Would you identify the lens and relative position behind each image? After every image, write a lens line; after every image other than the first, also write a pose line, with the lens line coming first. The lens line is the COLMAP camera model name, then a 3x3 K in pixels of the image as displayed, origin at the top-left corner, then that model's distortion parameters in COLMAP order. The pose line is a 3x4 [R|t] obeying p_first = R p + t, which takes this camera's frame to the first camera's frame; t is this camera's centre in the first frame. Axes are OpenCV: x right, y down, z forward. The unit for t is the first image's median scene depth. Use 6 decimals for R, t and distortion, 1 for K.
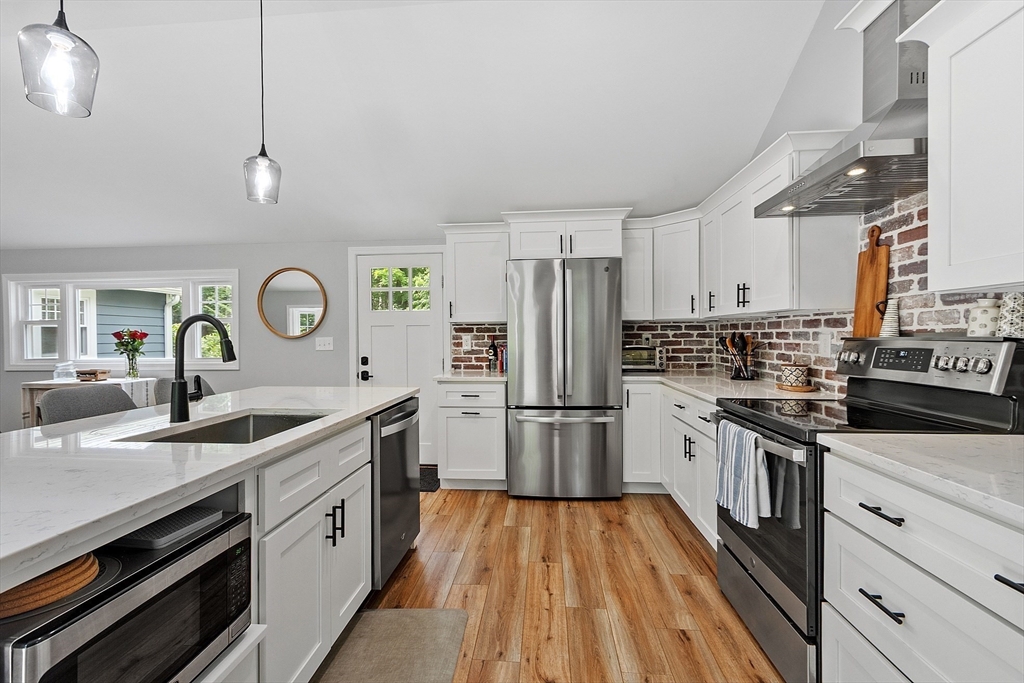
lens RADIAL K [[457.2, 0, 512.1], [0, 457.2, 342.1], [0, 0, 1]] dist [0.001967, -0.001495]
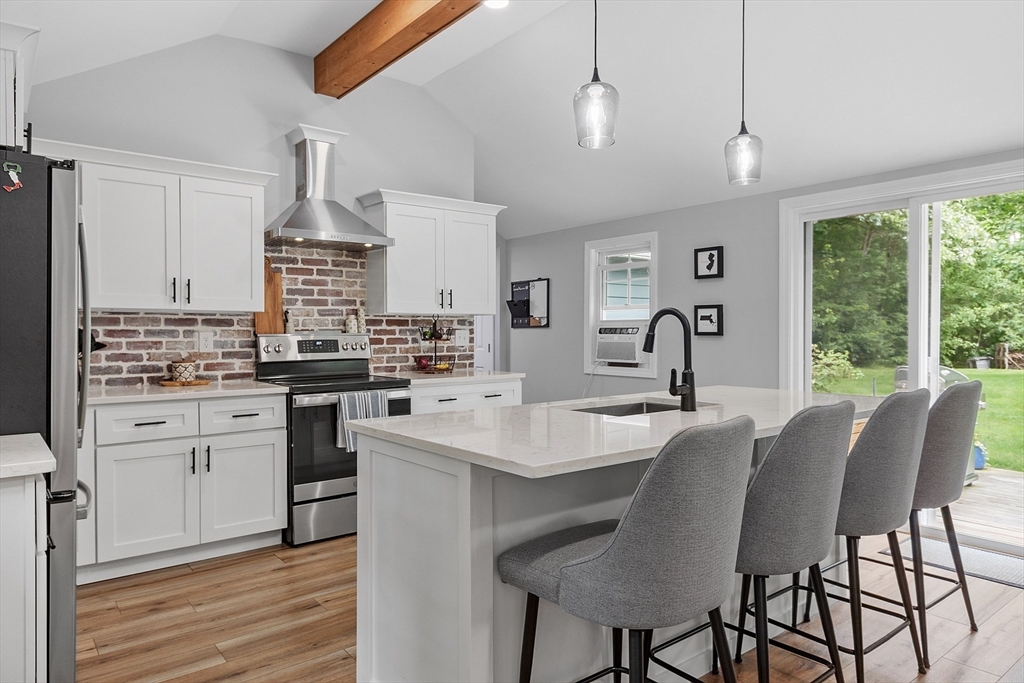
lens RADIAL K [[652.0, 0, 515.8], [0, 652.0, 340.2], [0, 0, 1]] dist [-0.002185, -0.000736]
pose [[-0.681263, -0.003118, 0.732032, -1.009598], [0.017077, 0.999651, 0.020150, -0.015850], [-0.731839, 0.026228, -0.680972, 1.492668]]
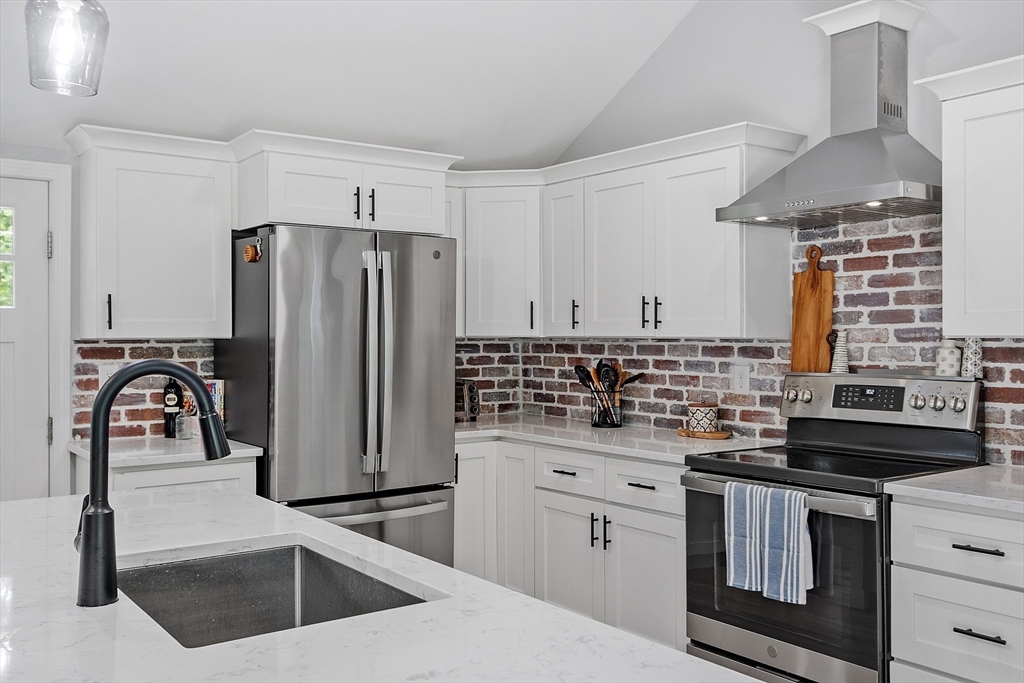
lens RADIAL K [[912.4, 0, 515.2], [0, 912.4, 334.9], [0, 0, 1]] dist [-0.003809, 0.003648]
pose [[0.754784, 0.007497, 0.655930, -0.652866], [0.004794, 0.999845, -0.016944, -0.044748], [-0.655956, 0.015934, 0.754631, 0.042130]]
